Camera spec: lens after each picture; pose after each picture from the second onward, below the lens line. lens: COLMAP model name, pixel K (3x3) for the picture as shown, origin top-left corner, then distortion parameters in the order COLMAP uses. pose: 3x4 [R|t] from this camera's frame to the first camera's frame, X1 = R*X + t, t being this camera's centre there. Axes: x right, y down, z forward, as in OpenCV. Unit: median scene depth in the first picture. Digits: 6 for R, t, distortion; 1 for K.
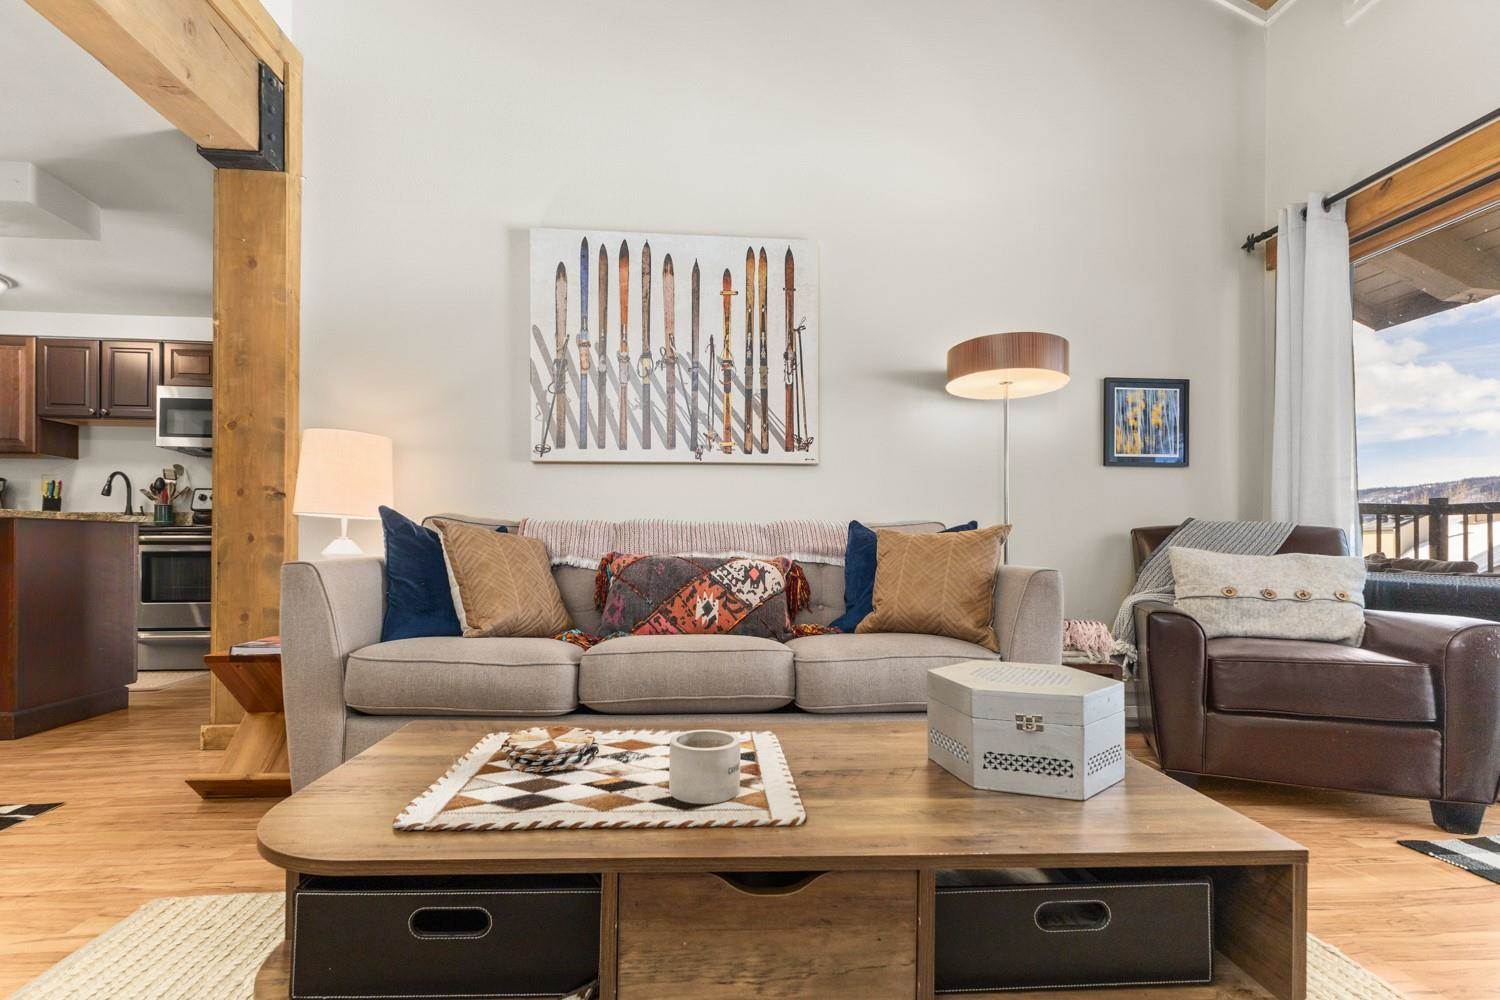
lens RADIAL K [[699.7, 0, 752.0], [0, 699.7, 544.4], [0, 0, 1]] dist [0.006241, 0.000257]
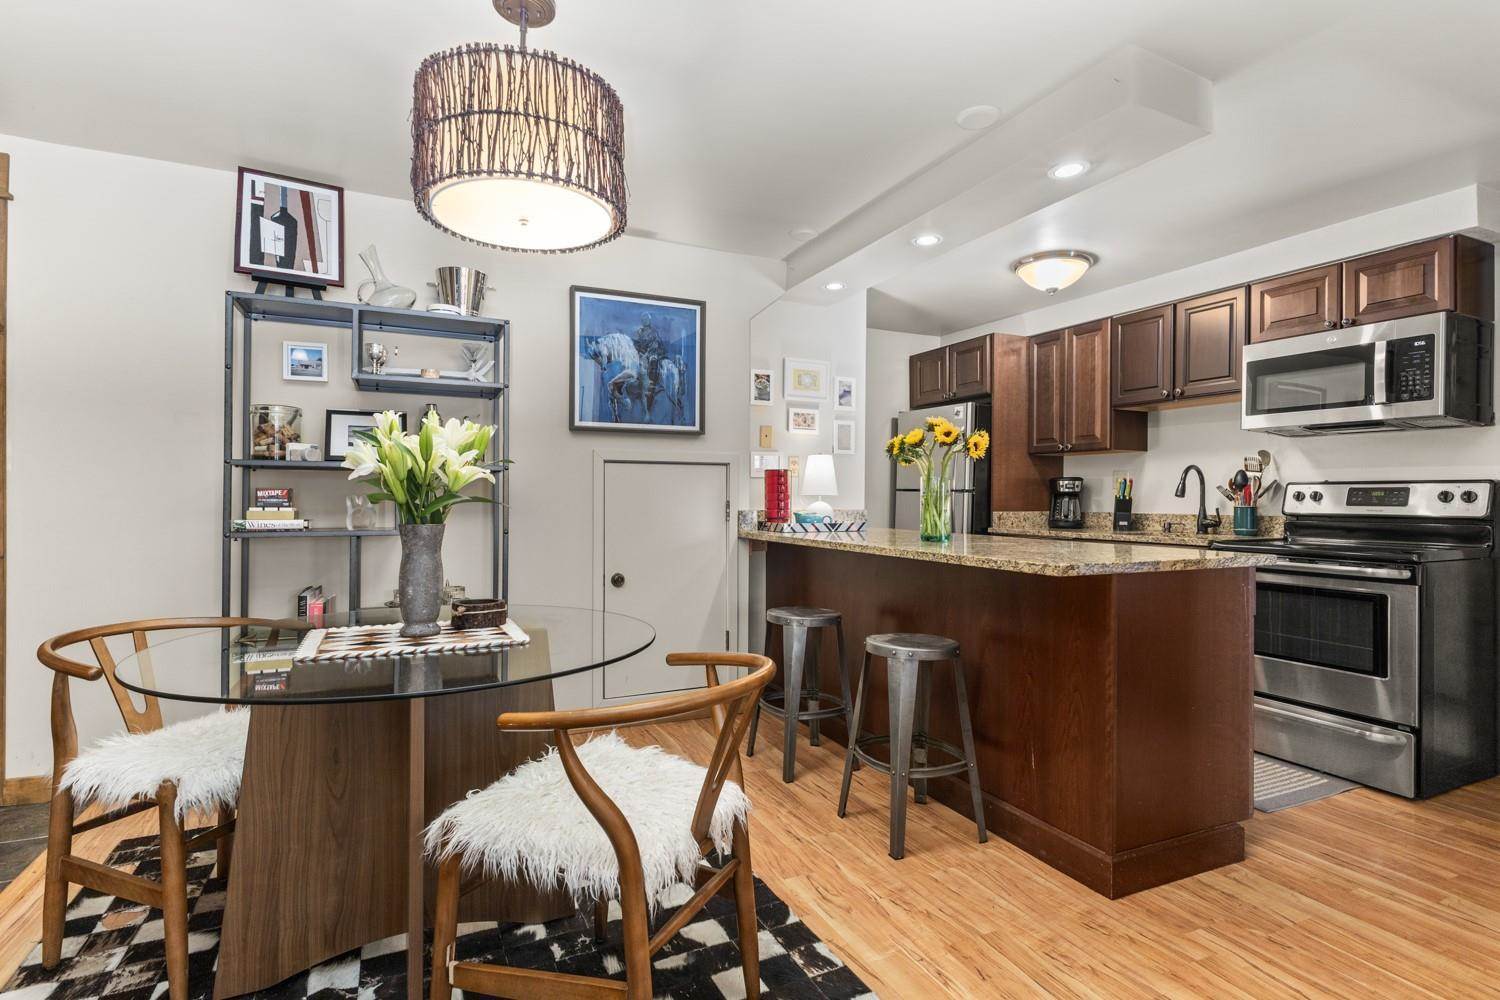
lens RADIAL K [[752.4, 0, 737.5], [0, 752.4, 496.0], [0, 0, 1]] dist [0.001101, 0.001923]
pose [[0.336216, -0.003621, -0.941778, -0.279527], [-0.004812, 0.999973, -0.005563, -0.061971], [0.941773, 0.006402, 0.336189, 0.239119]]
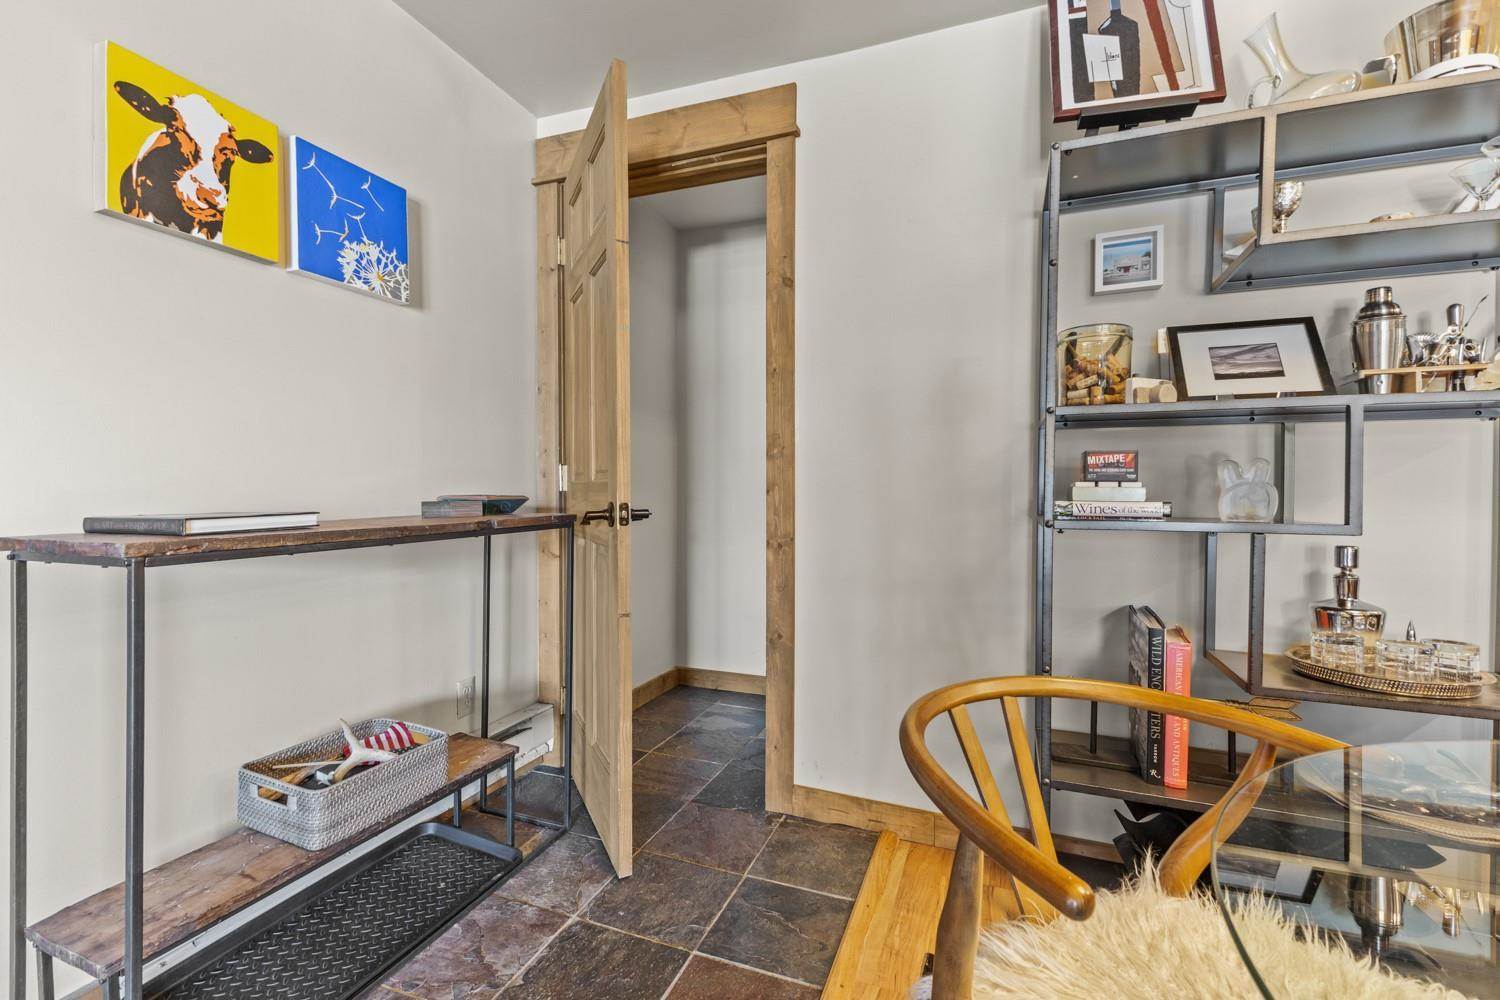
lens RADIAL K [[670.4, 0, 742.5], [0, 670.4, 499.8], [0, 0, 1]] dist [0.017671, -0.003062]
pose [[-0.442837, 0.011032, -0.896534, -0.563780], [-0.003284, 0.999898, 0.013926, -0.050432], [0.896596, 0.009111, -0.442755, 0.088290]]
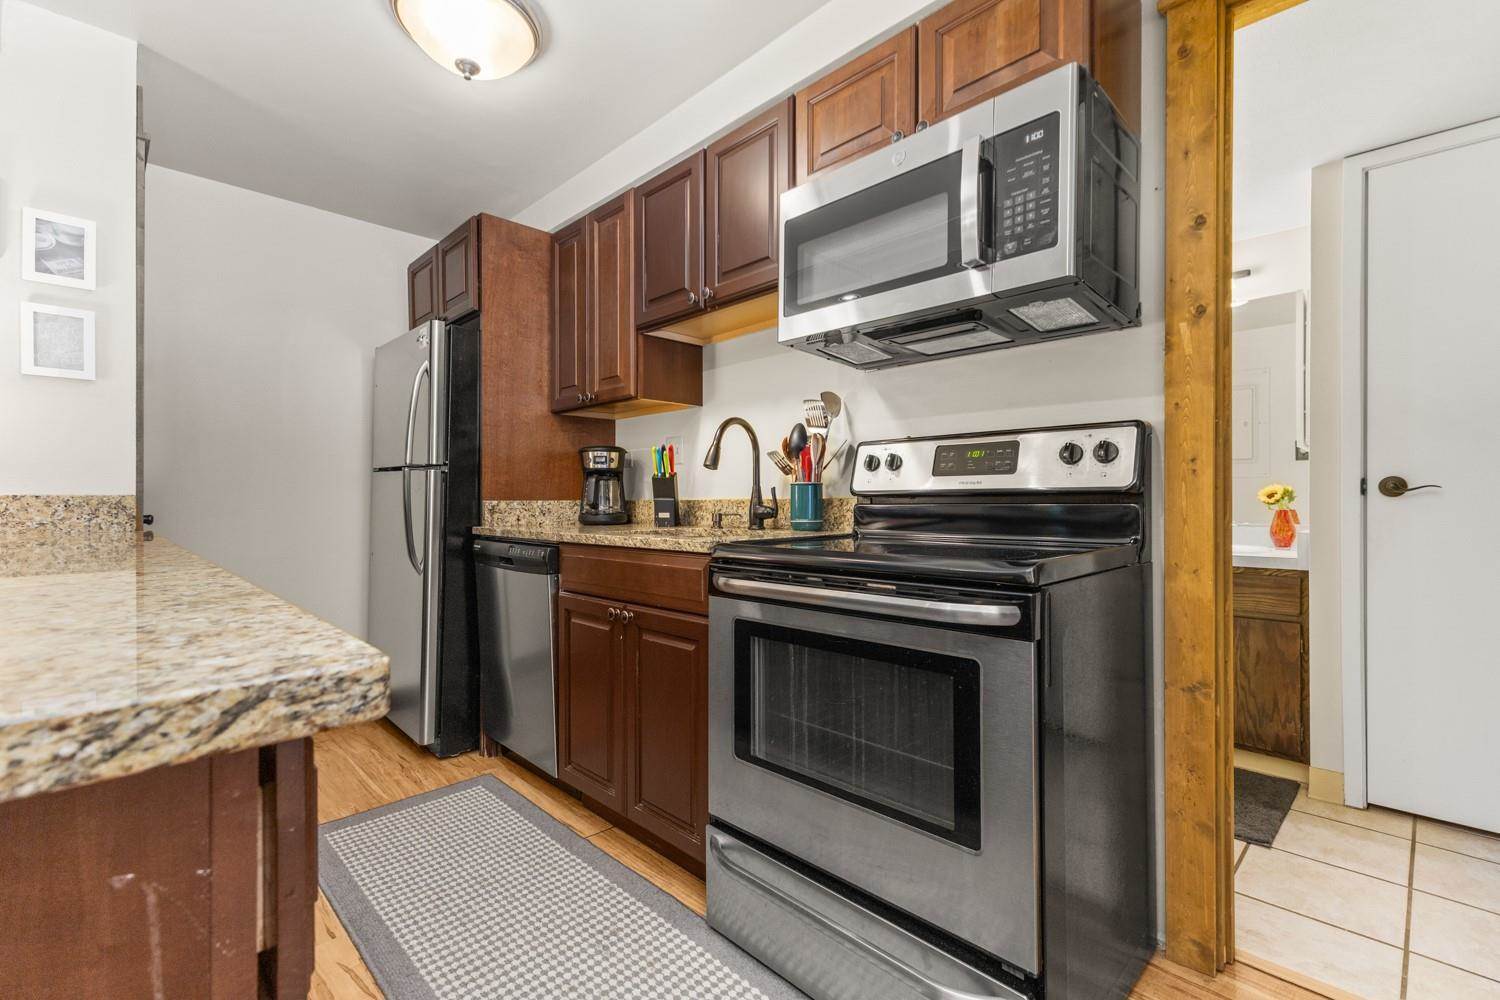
lens RADIAL K [[670.4, 0, 745.3], [0, 670.4, 498.6], [0, 0, 1]] dist [0.017671, -0.003062]
pose [[0.626148, -0.008348, -0.779659, -0.537301], [0.003591, 0.999963, -0.007822, -0.044471], [0.779696, 0.002098, 0.626155, 0.716604]]
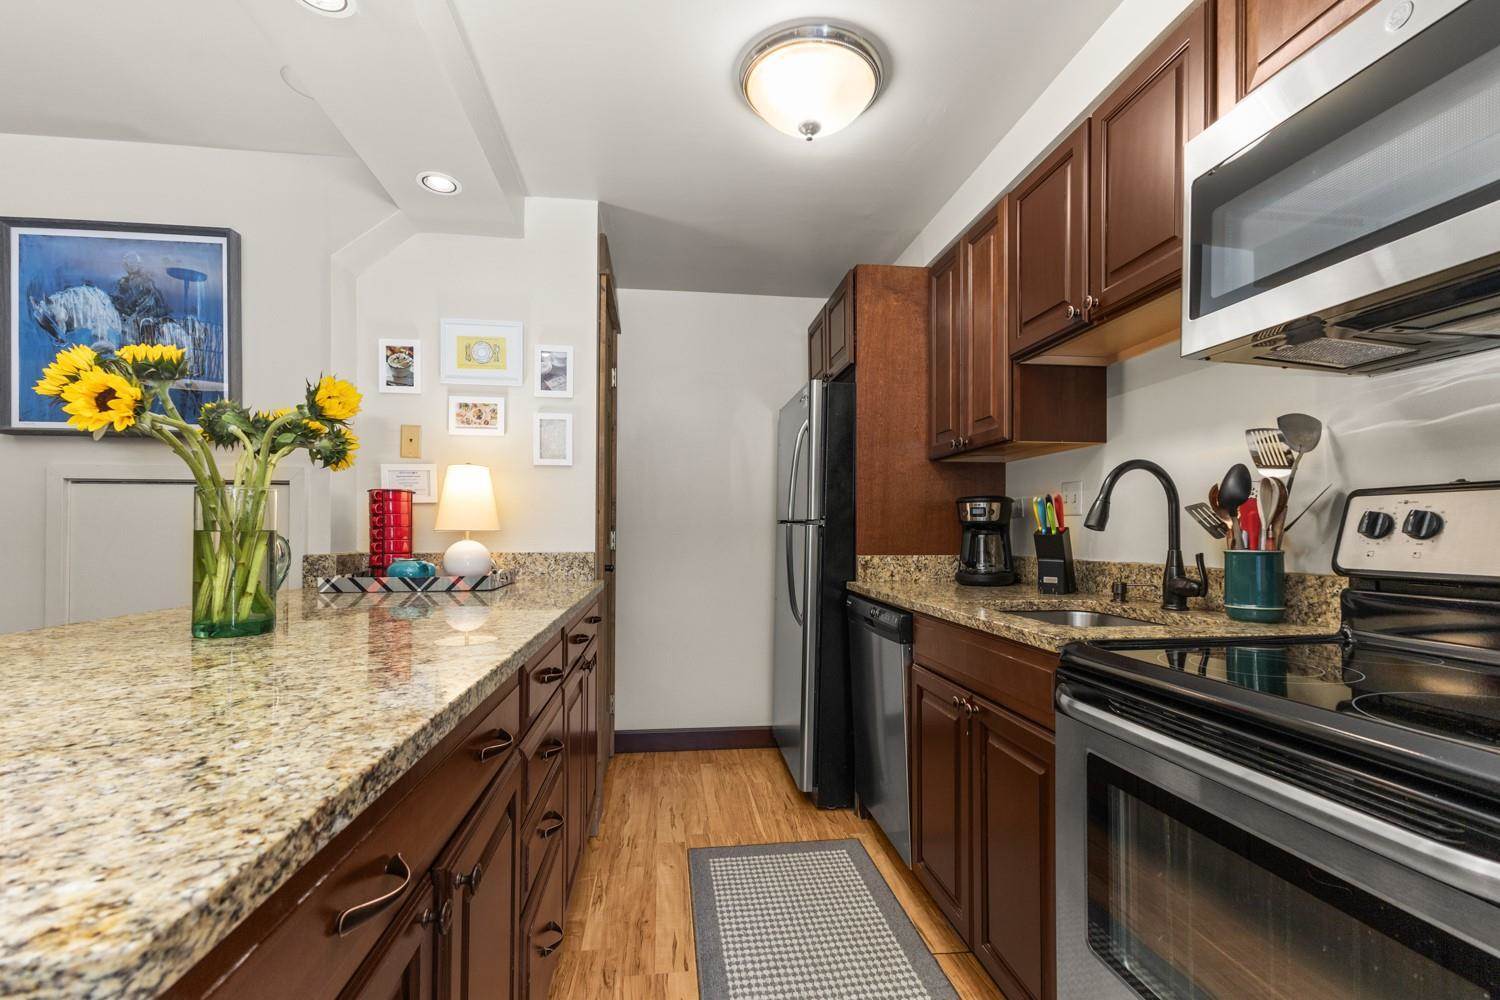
lens RADIAL K [[670.4, 0, 747.8], [0, 670.4, 520.8], [0, 0, 1]] dist [0.017671, -0.003062]
pose [[0.028257, -0.018662, -0.999426, -0.559485], [-0.001600, 0.999824, -0.018714, -0.065346], [0.999599, 0.002128, 0.028222, 0.789732]]
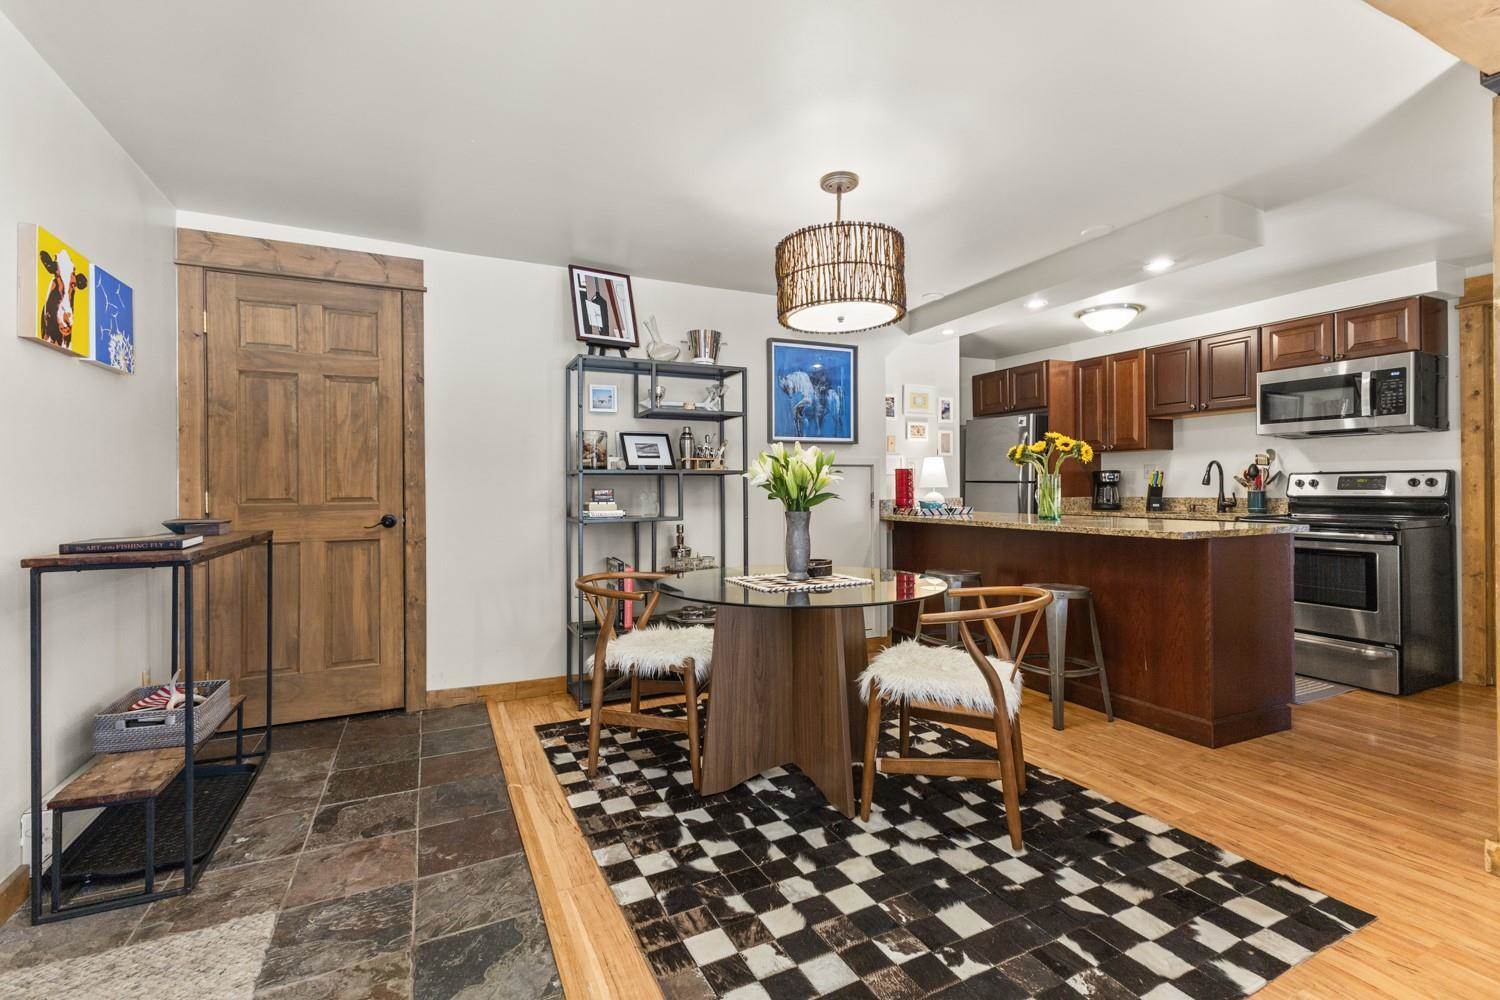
lens RADIAL K [[670.4, 0, 742.9], [0, 670.4, 486.2], [0, 0, 1]] dist [0.017671, -0.003062]
pose [[0.337873, -0.007431, -0.941162, -0.192028], [0.008893, 0.999949, -0.004703, -0.067132], [0.941150, -0.006781, 0.337922, 0.001071]]
